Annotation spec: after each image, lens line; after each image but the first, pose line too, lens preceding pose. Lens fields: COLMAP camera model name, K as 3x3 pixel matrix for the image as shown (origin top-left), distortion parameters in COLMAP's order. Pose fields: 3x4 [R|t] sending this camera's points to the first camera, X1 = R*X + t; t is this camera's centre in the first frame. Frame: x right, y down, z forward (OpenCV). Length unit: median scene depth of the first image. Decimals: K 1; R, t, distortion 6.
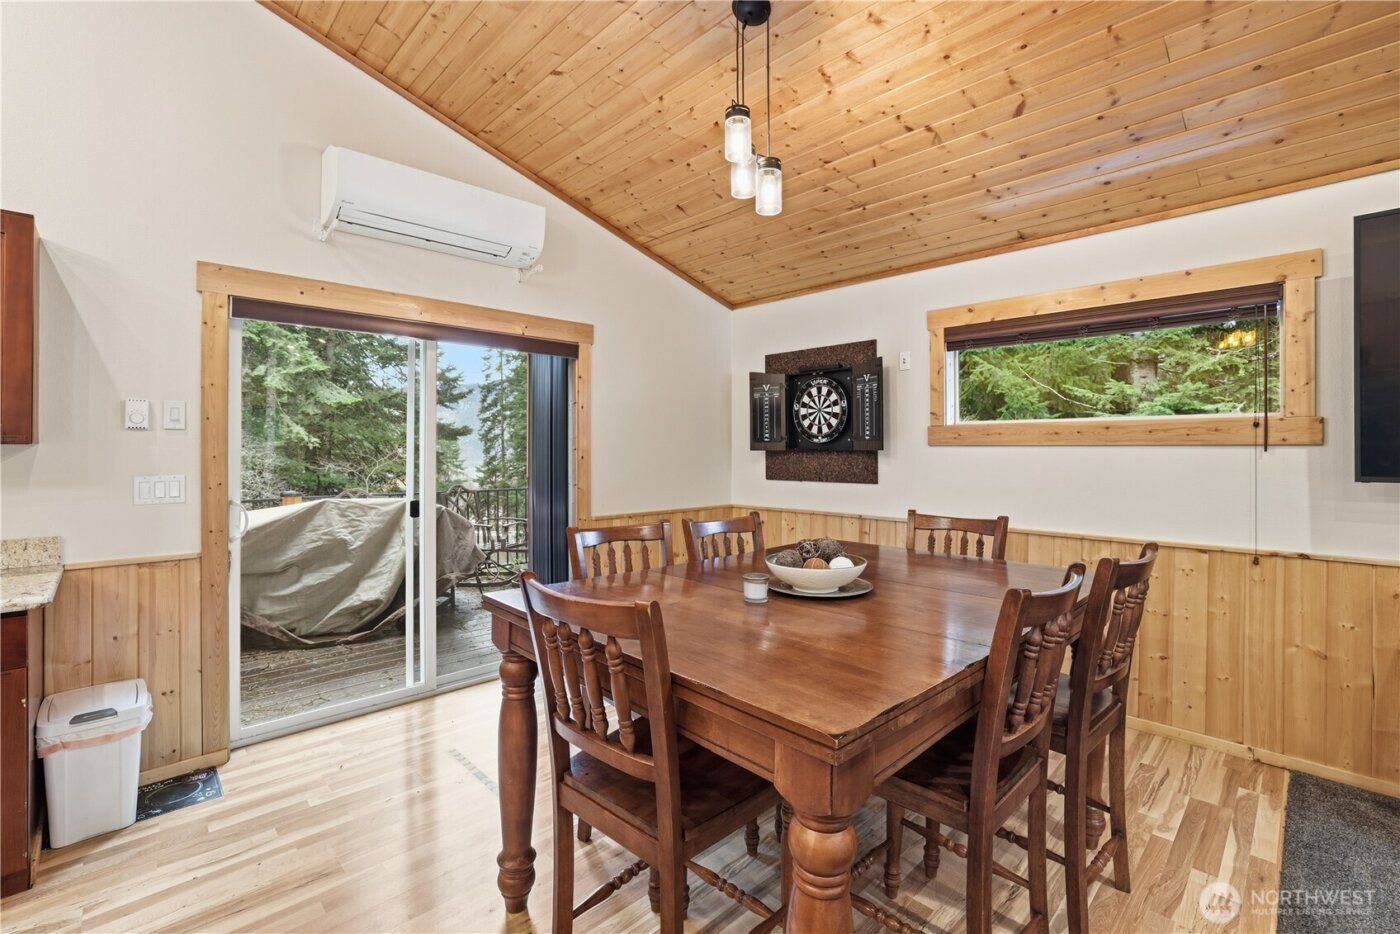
lens RADIAL K [[609.8, 0, 702.4], [0, 609.8, 451.1], [0, 0, 1]] dist [-0.045852, 0.014528]
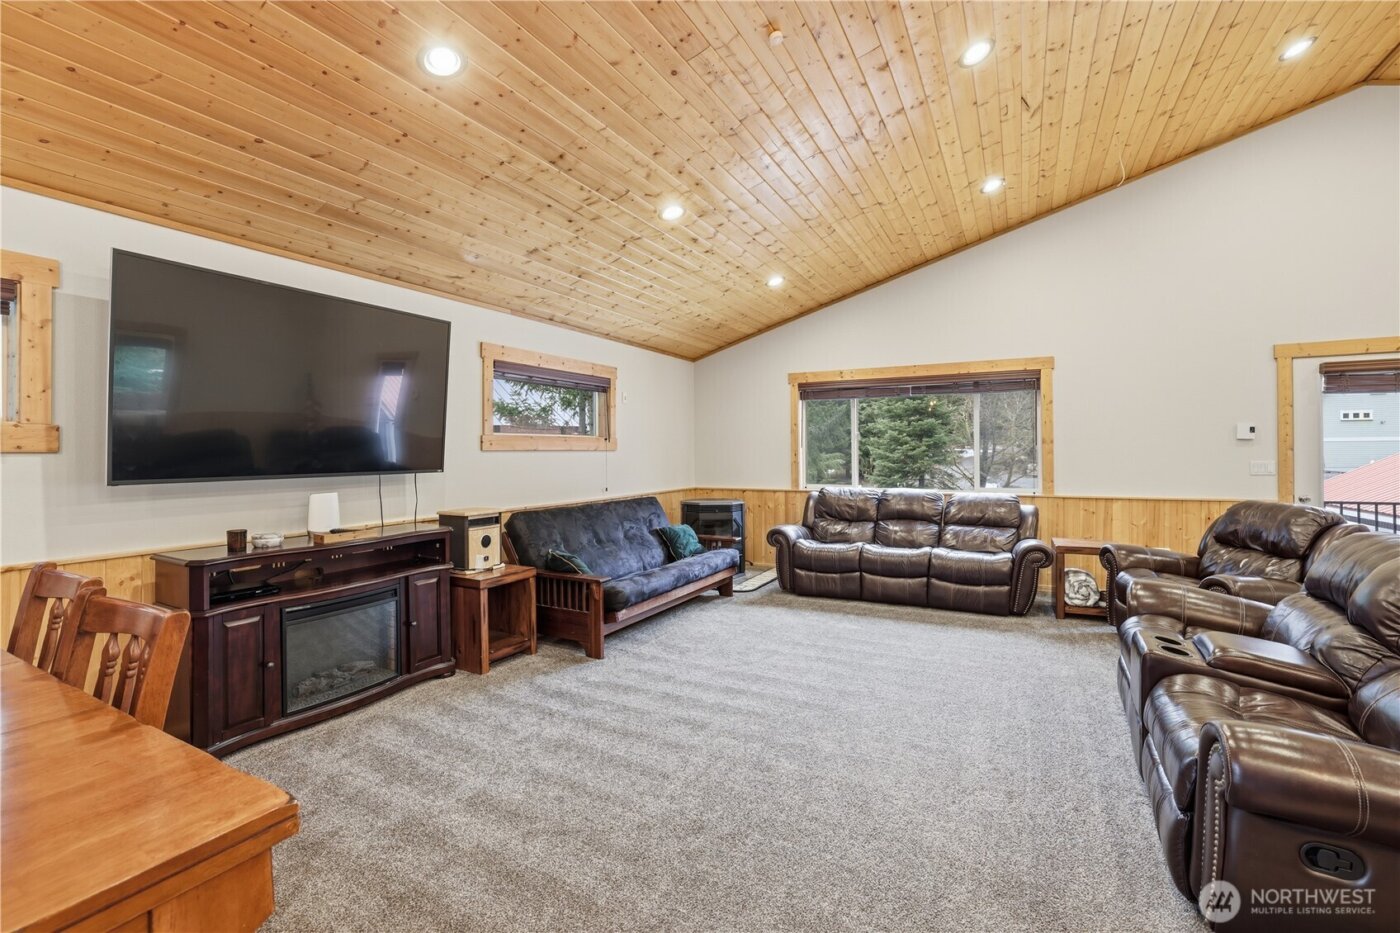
lens RADIAL K [[600.6, 0, 700.0], [0, 600.6, 466.5], [0, 0, 1]] dist [-0.042846, 0.011162]
pose [[-0.297470, -0.020394, 0.954513, -0.179768], [0.008086, 0.999682, 0.023879, -0.001016], [-0.954697, 0.014821, -0.297211, 0.172659]]
